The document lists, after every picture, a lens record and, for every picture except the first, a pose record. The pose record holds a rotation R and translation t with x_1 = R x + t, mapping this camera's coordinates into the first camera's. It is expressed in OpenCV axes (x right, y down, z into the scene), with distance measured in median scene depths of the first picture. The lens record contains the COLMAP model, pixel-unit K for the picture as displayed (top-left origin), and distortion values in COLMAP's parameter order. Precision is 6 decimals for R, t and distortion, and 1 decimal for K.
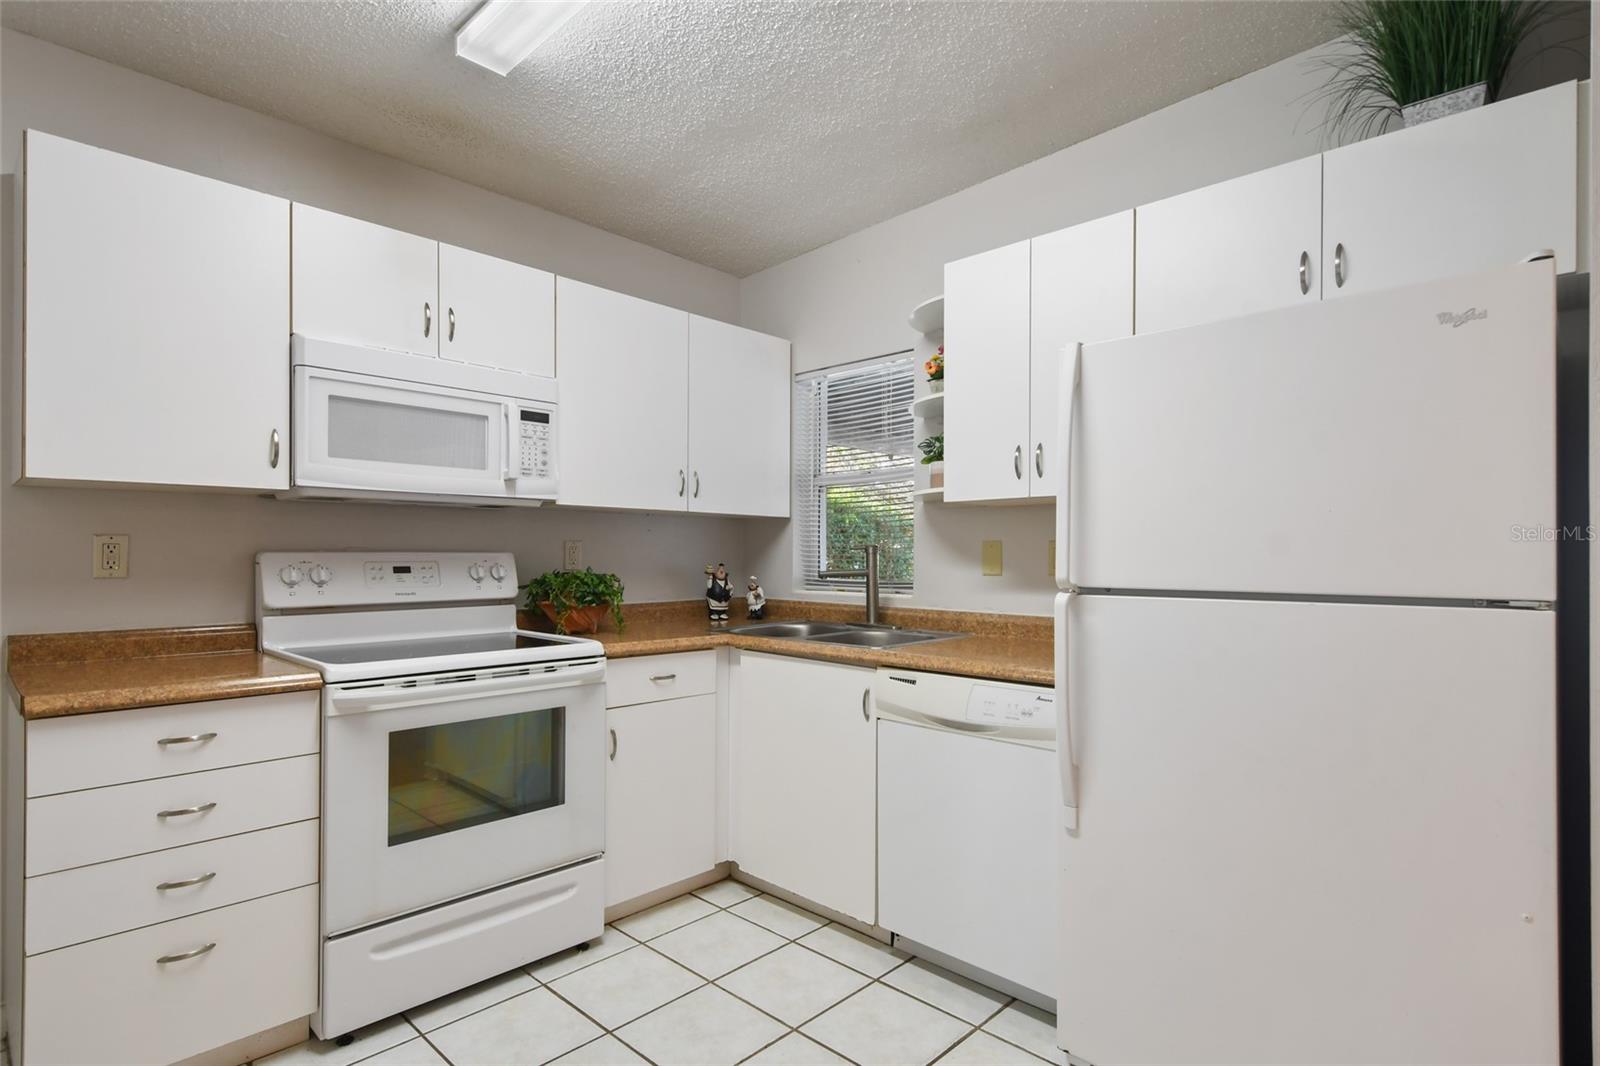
lens RADIAL K [[804.5, 0, 803.3], [0, 804.5, 545.6], [0, 0, 1]] dist [0.005307, -0.004254]
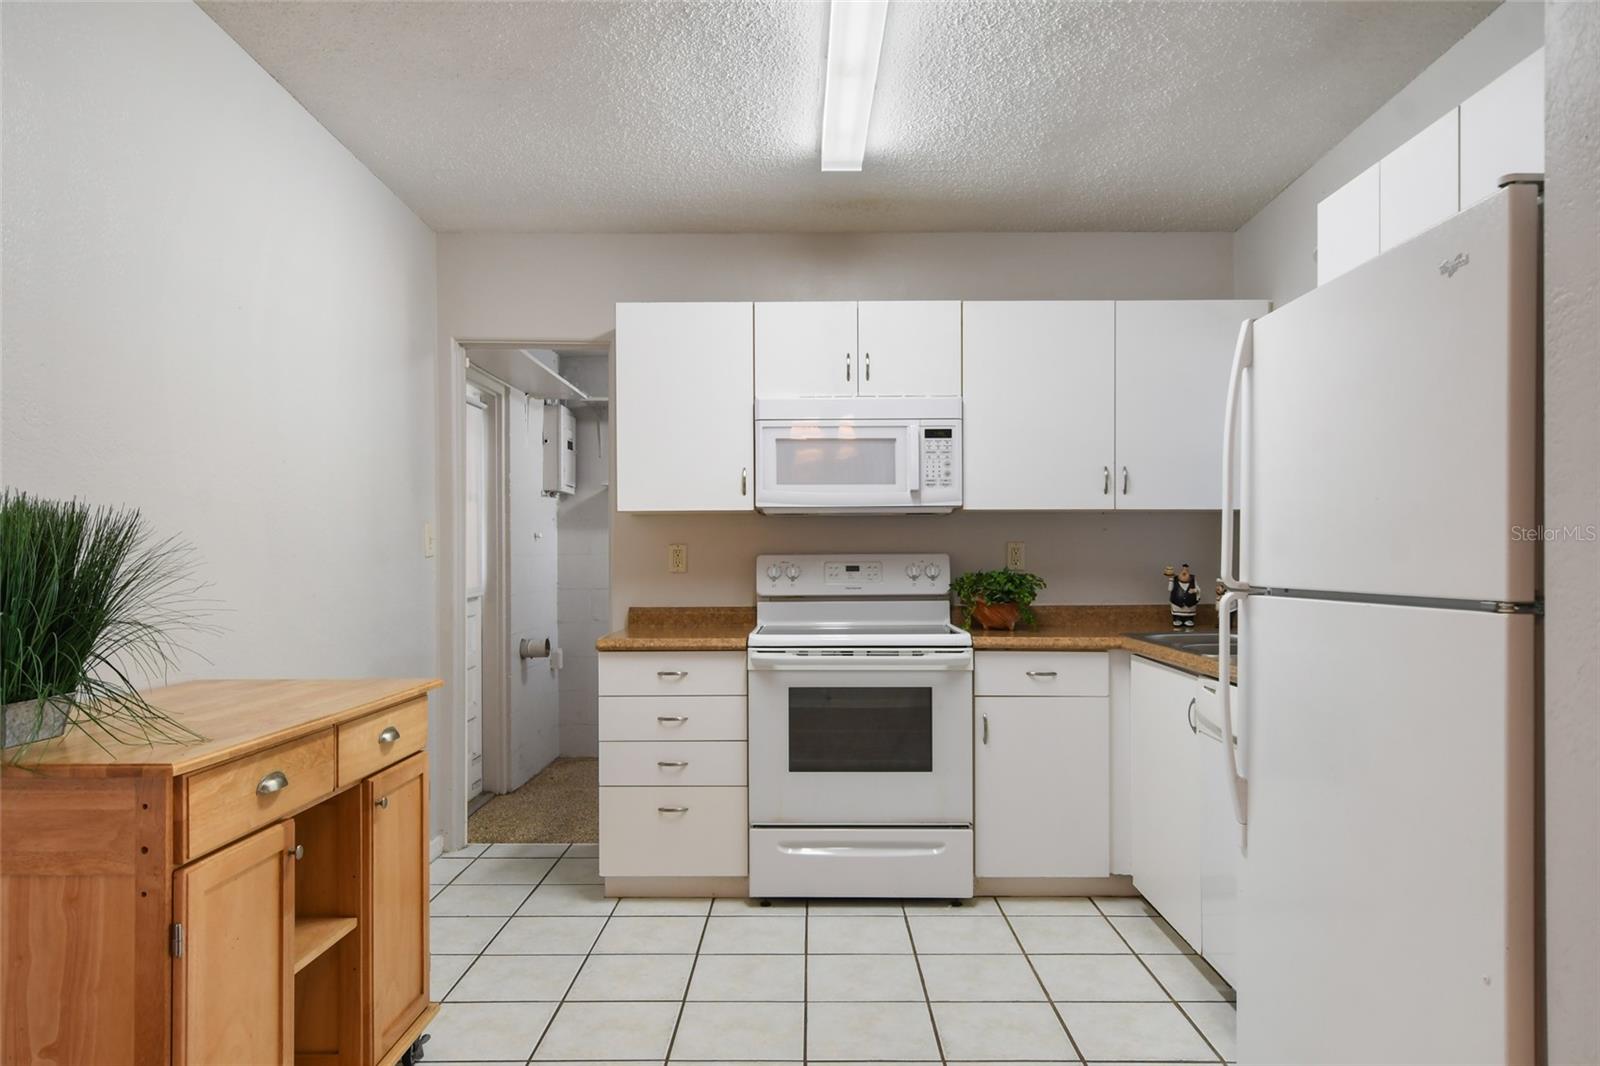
lens RADIAL K [[1017.4, 0, 799.0], [0, 1017.4, 541.8], [0, 0, 1]] dist [0.003788, -0.000443]
pose [[0.680790, -0.016417, -0.732294, 0.599092], [0.013680, 0.999859, -0.009698, 0.003332], [0.732351, -0.003416, 0.680919, -0.120380]]
